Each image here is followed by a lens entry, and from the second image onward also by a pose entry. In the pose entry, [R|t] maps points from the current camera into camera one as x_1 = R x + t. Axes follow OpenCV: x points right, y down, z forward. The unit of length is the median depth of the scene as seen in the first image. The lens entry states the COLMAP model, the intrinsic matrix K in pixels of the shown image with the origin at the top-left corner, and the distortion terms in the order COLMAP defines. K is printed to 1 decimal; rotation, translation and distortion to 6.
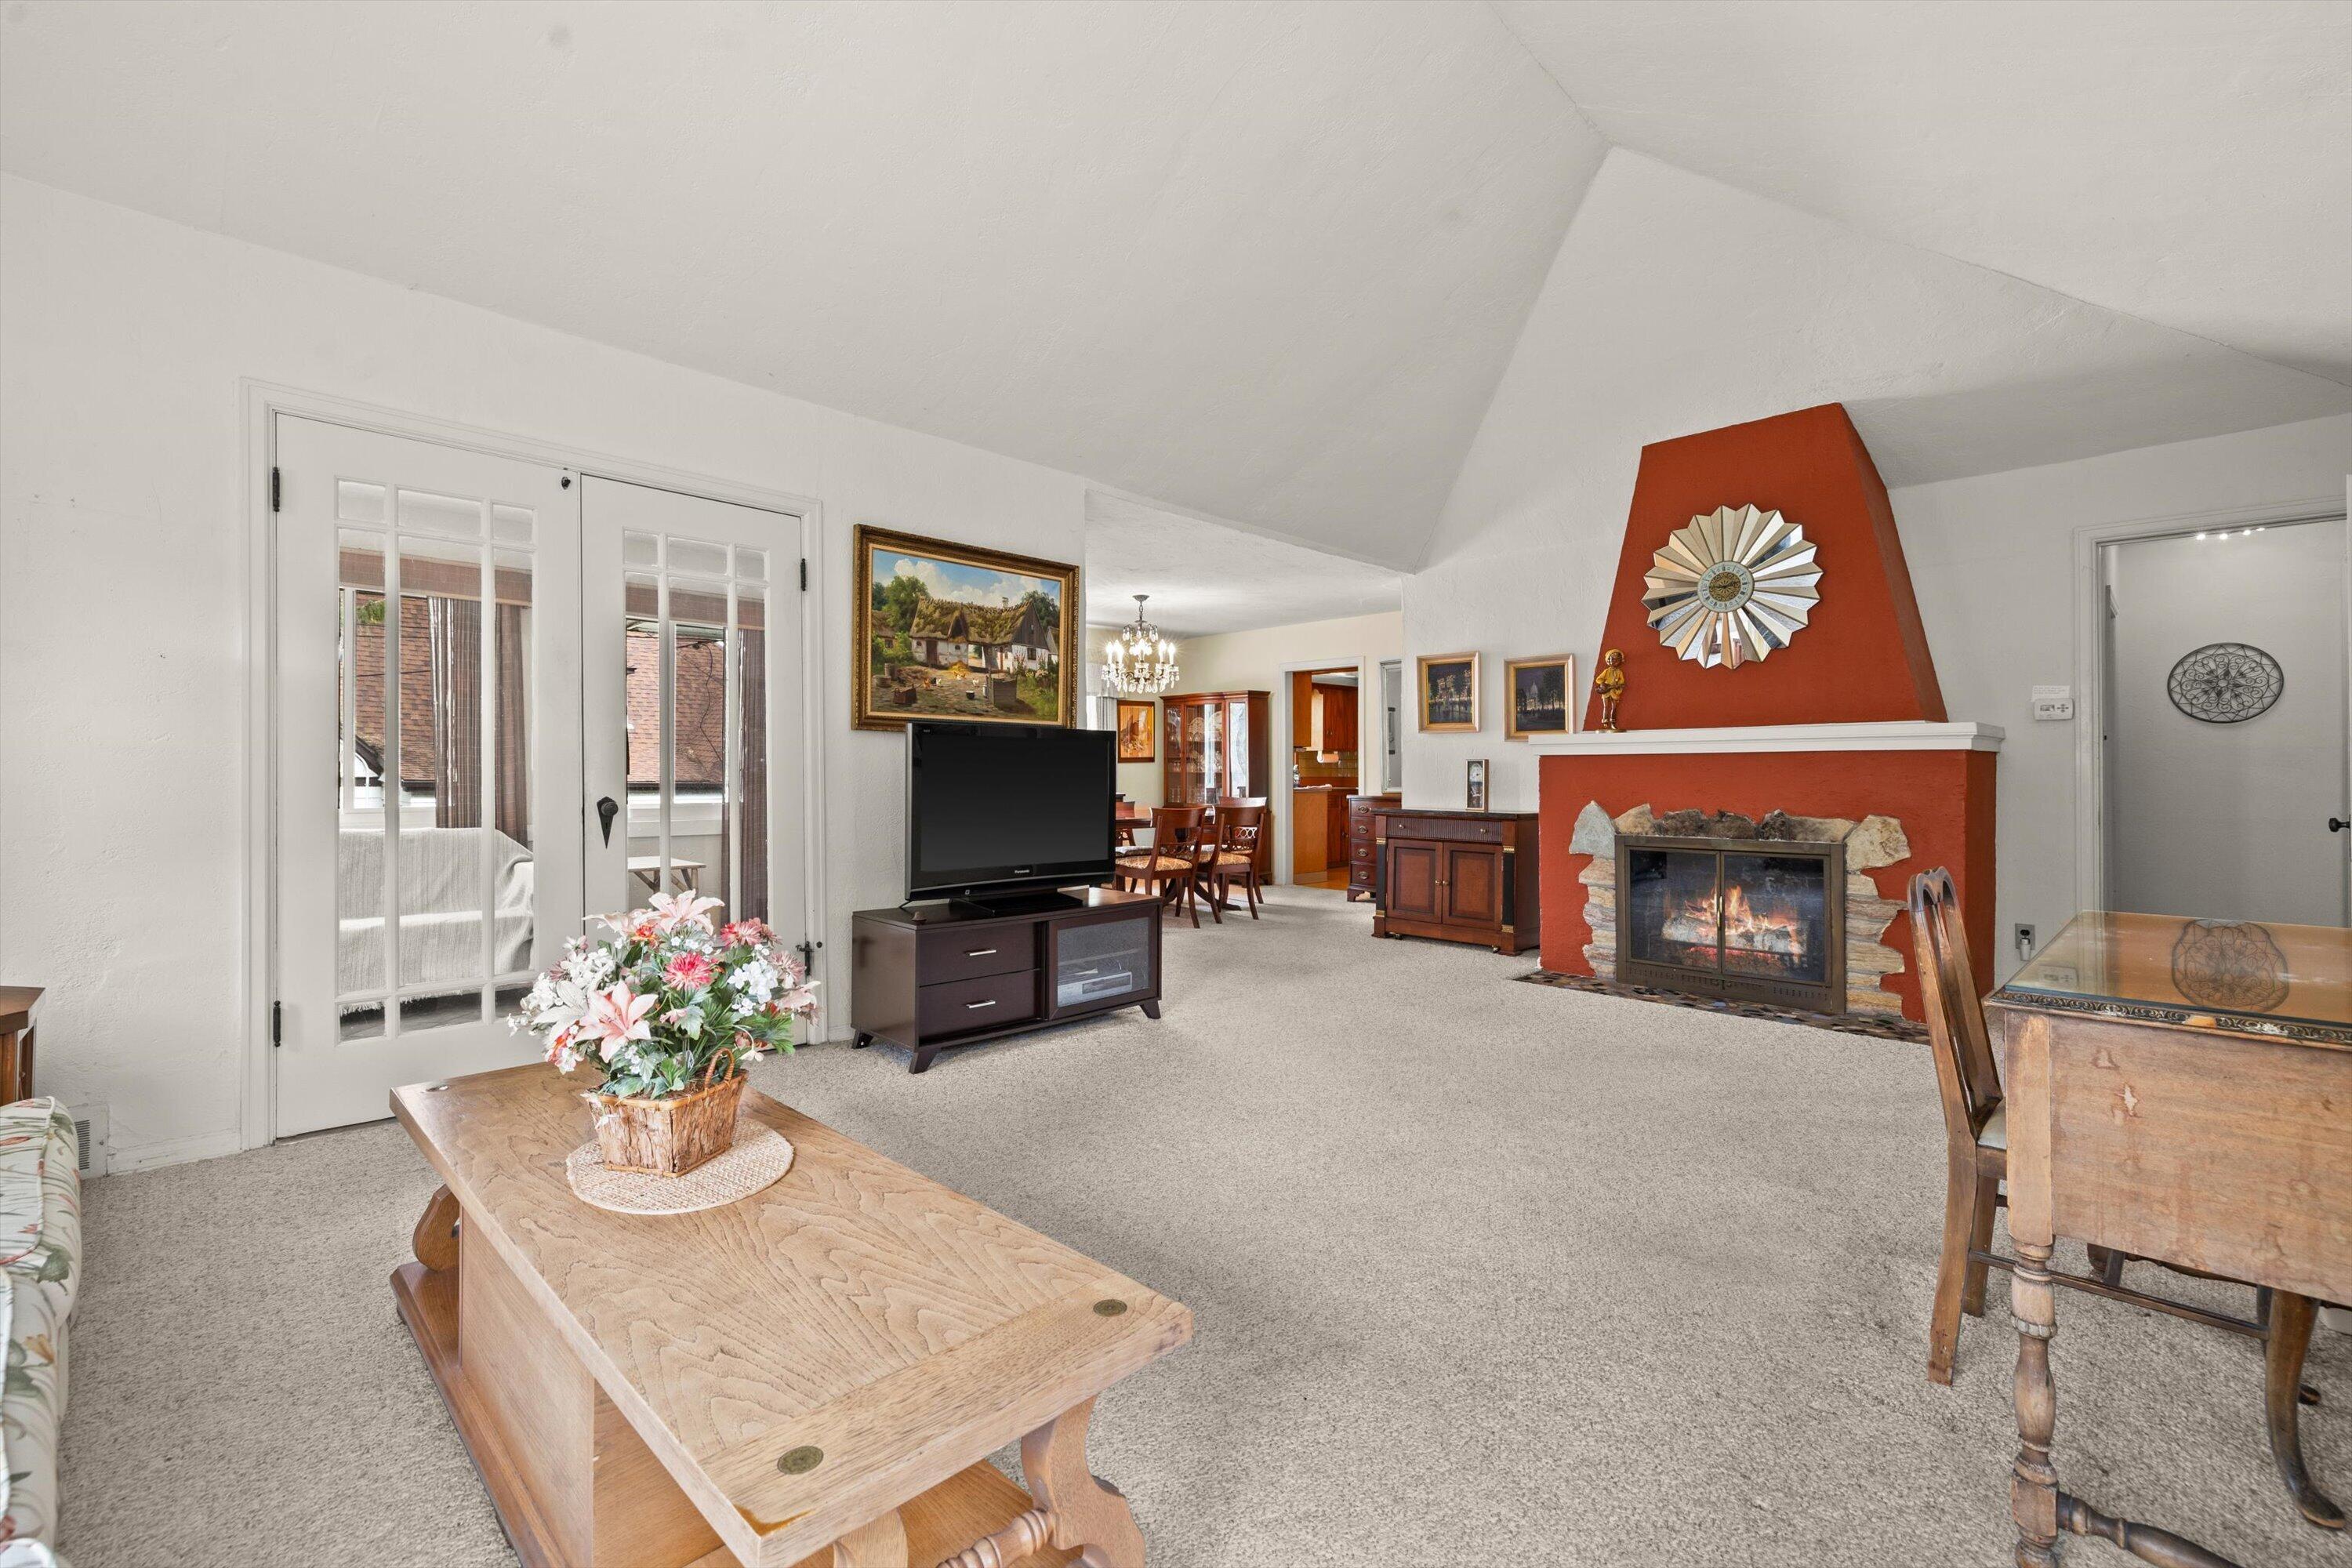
lens RADIAL K [[1012.4, 0, 1176.0], [0, 1012.4, 784.0], [0, 0, 1]] dist [0.002023, 0.000726]
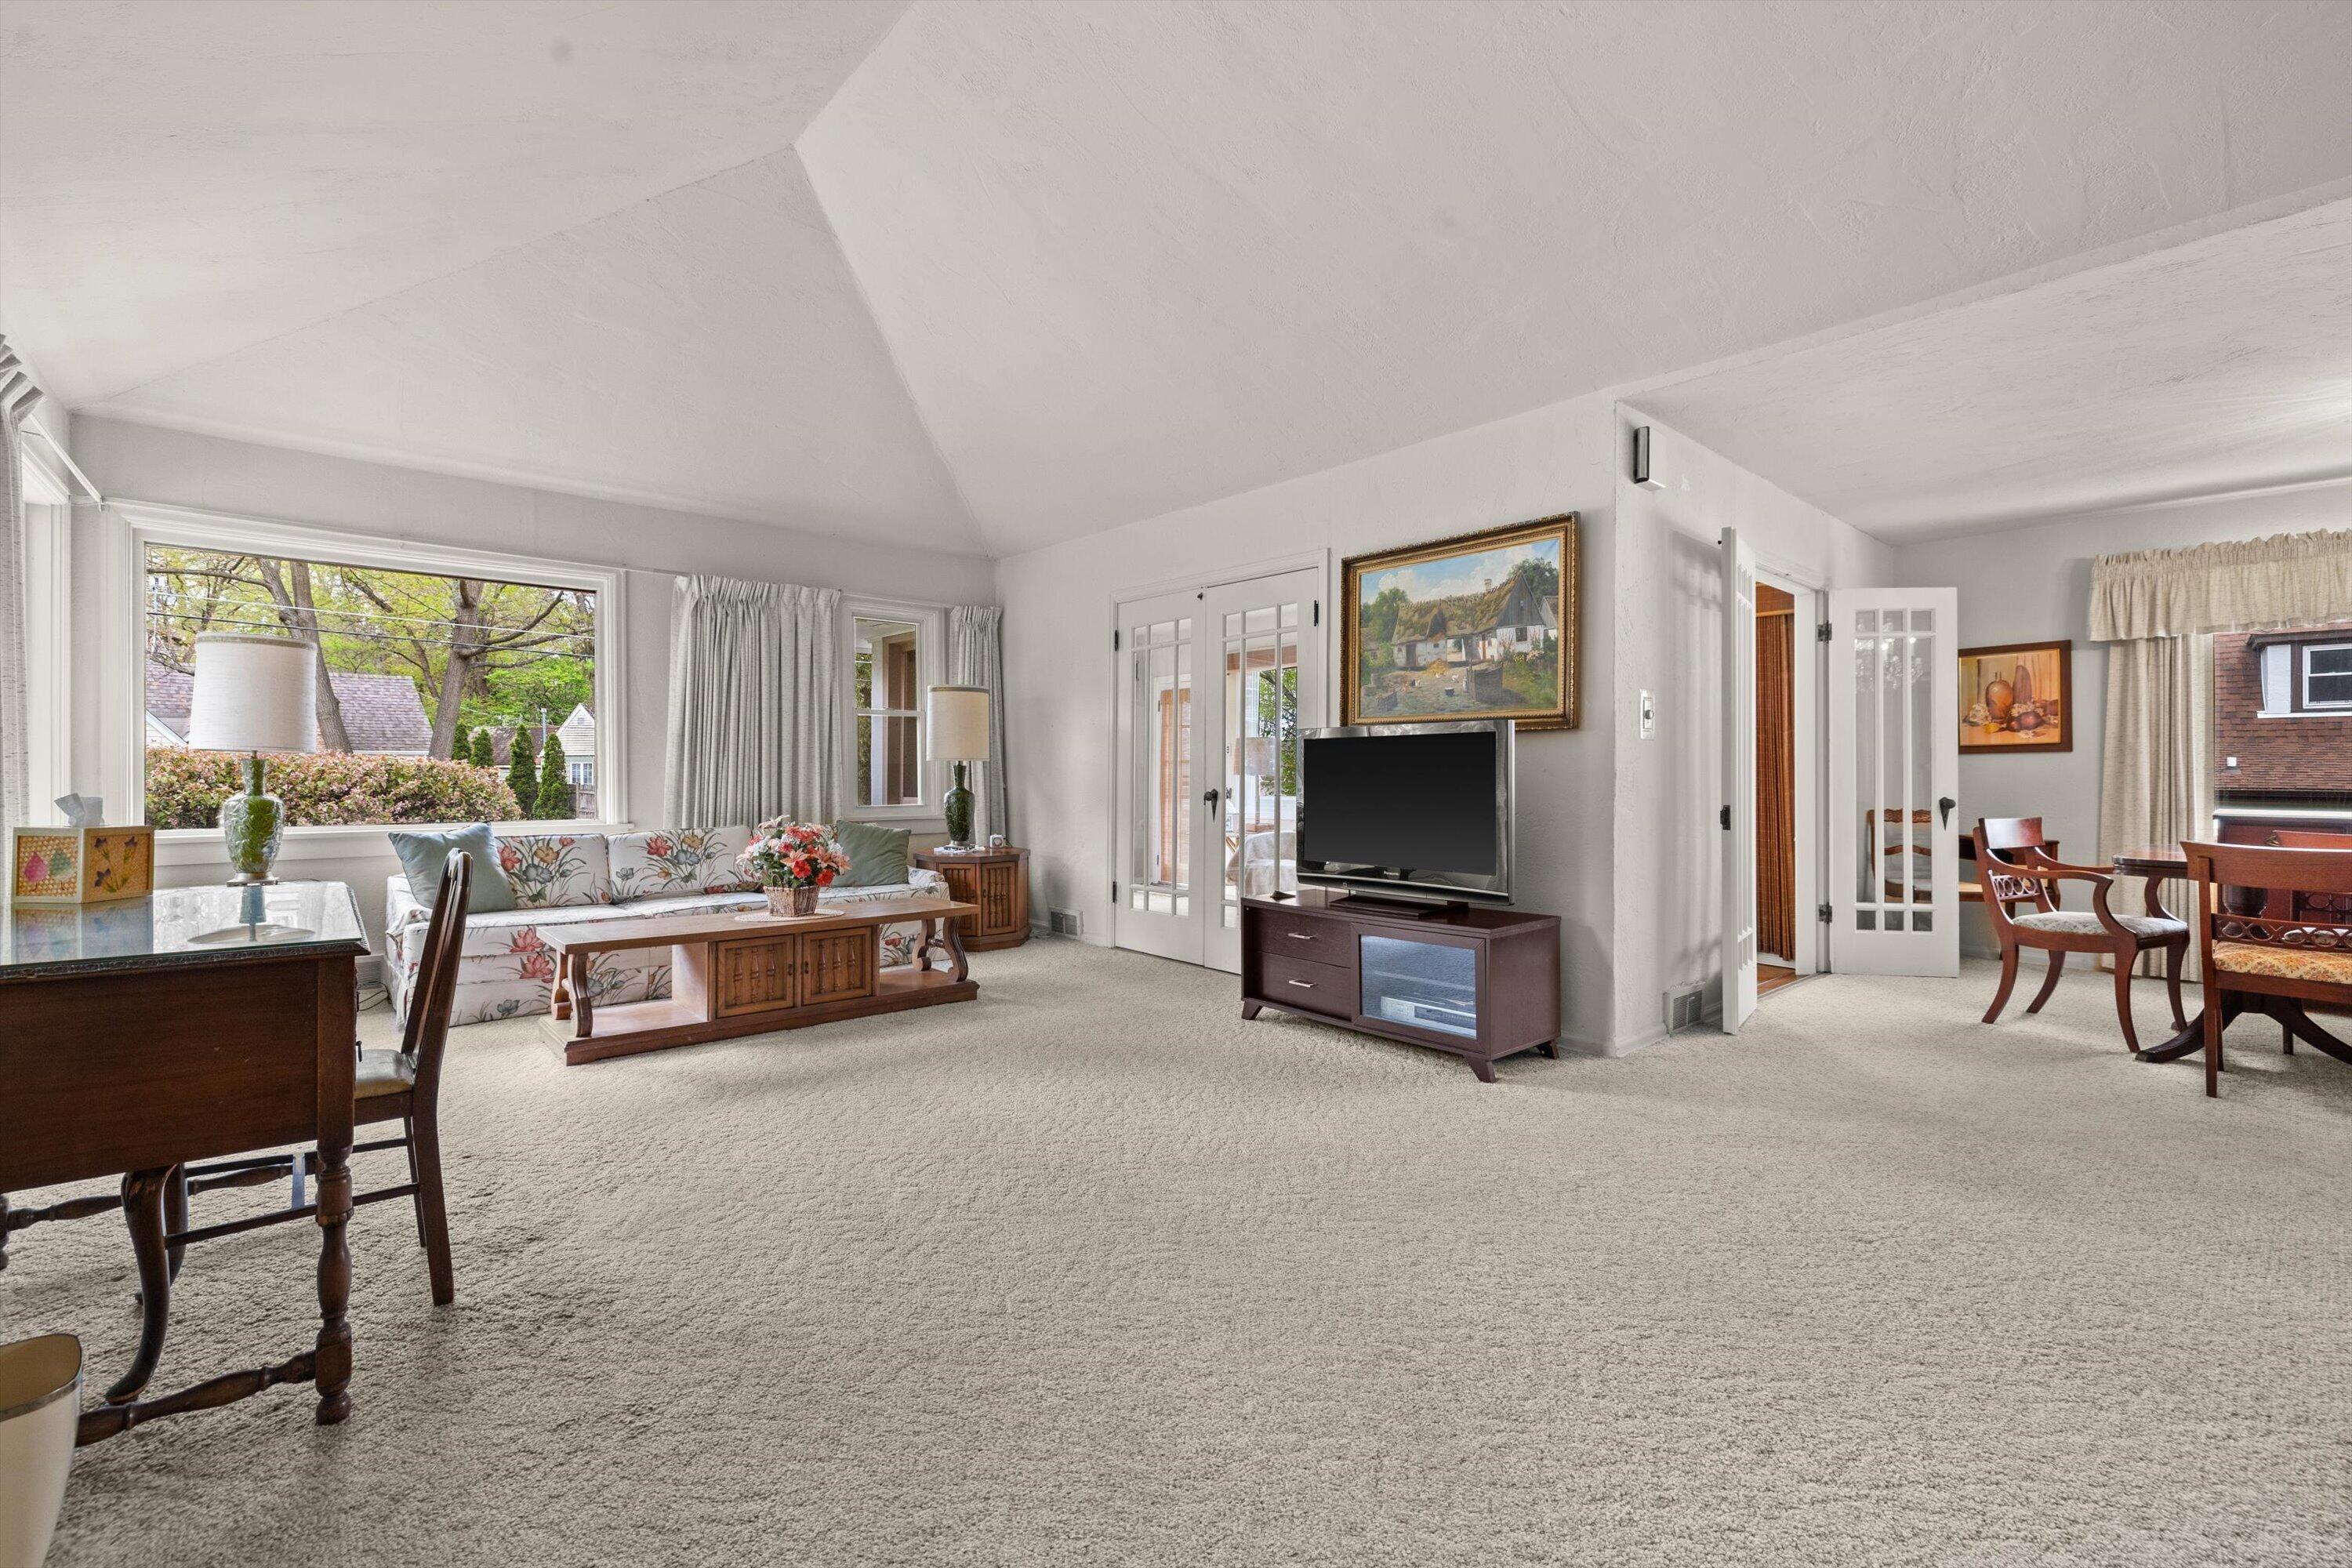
lens RADIAL K [[1012.4, 0, 1176.0], [0, 1012.4, 784.0], [0, 0, 1]] dist [0.002023, 0.000726]
pose [[-0.067877, 0.007226, -0.997668, 0.769834], [-0.010782, 0.999910, 0.007976, -0.005162], [0.997635, 0.011298, -0.067793, 0.800768]]
